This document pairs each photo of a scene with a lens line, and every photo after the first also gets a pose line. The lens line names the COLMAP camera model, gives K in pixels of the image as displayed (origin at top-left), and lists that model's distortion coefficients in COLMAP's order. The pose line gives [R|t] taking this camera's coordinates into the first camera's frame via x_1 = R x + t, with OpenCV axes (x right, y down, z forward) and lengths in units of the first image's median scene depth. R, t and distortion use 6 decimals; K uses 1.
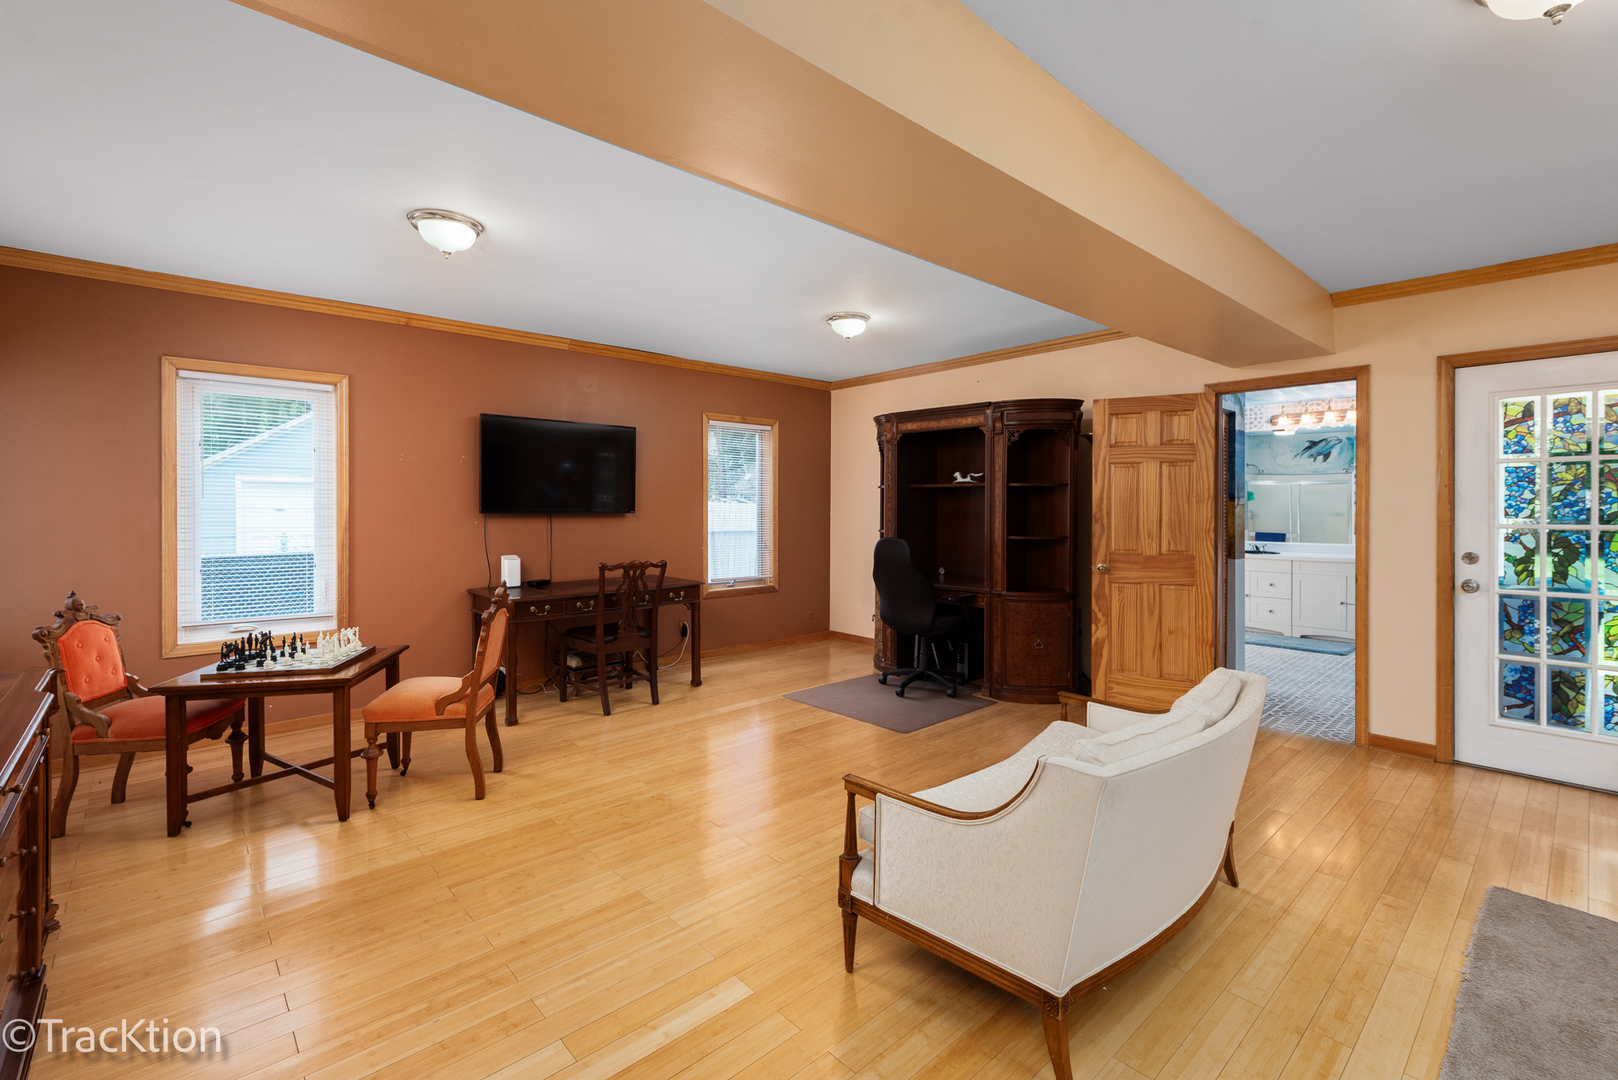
lens RADIAL K [[713.7, 0, 821.1], [0, 713.7, 511.0], [0, 0, 1]] dist [0.012234, -0.000986]
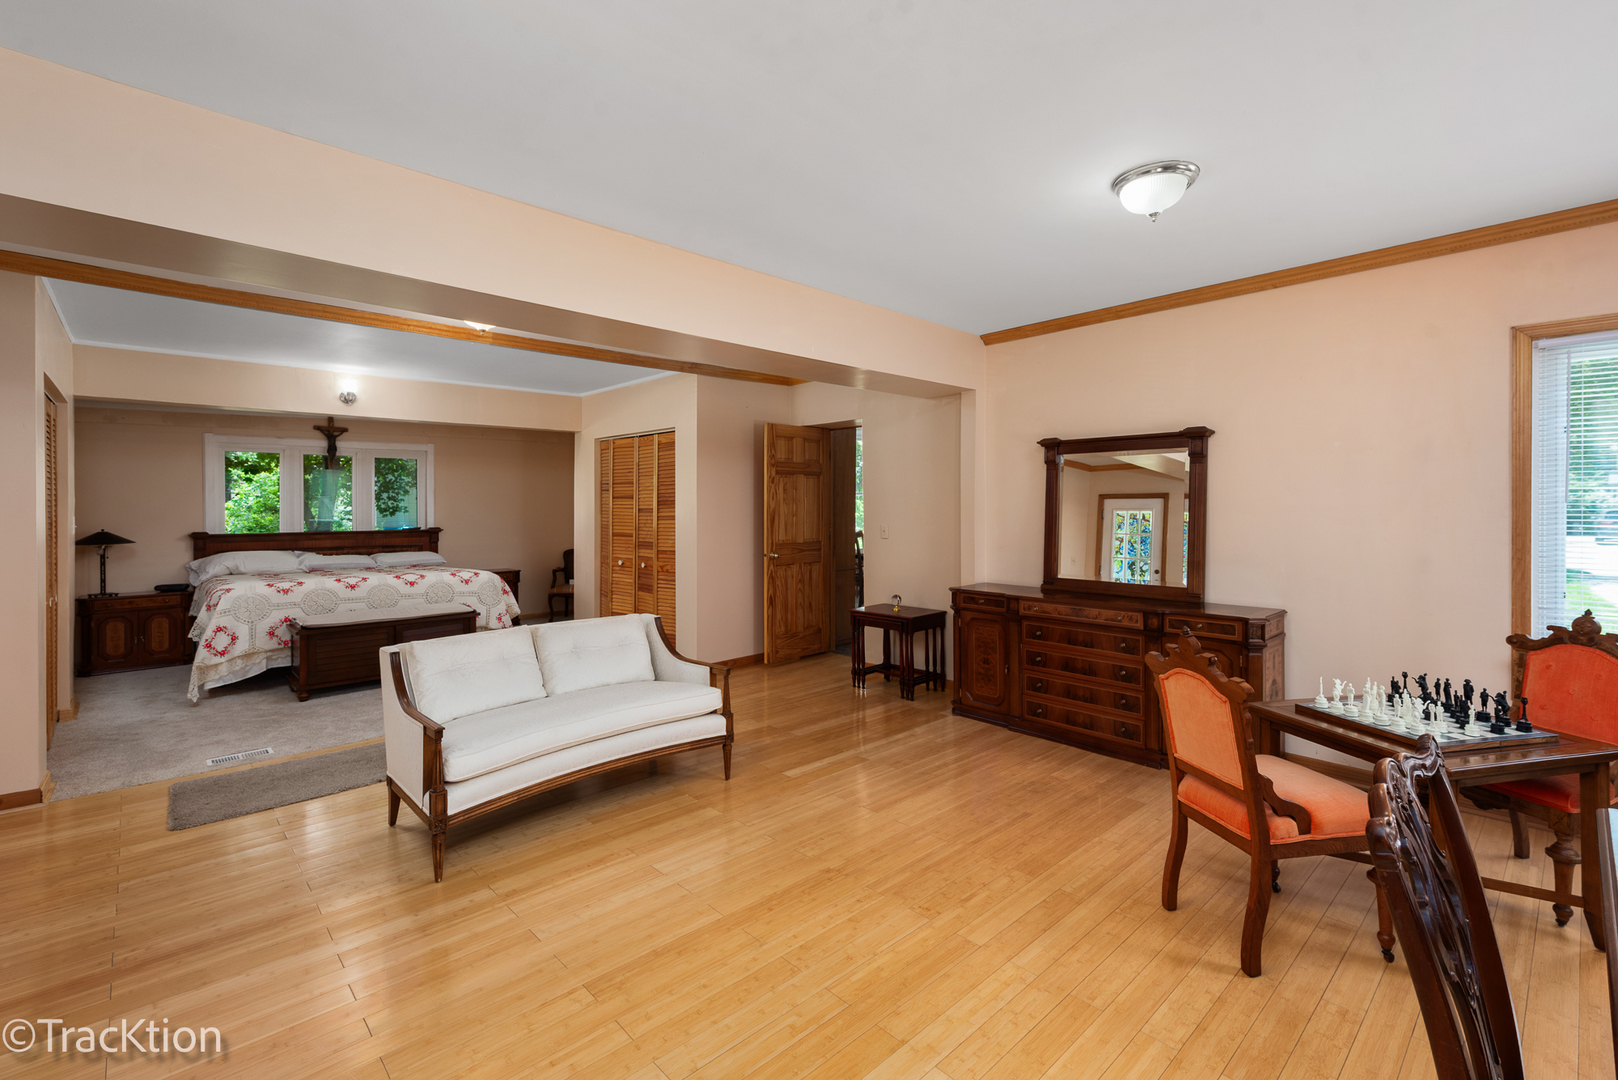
lens RADIAL K [[713.7, 0, 821.1], [0, 713.7, 511.0], [0, 0, 1]] dist [0.012234, -0.000986]
pose [[-0.999982, 0.003653, -0.004717, -0.128609], [0.003605, 0.999942, 0.010192, -0.016321], [0.004754, 0.010175, -0.999937, 1.921384]]
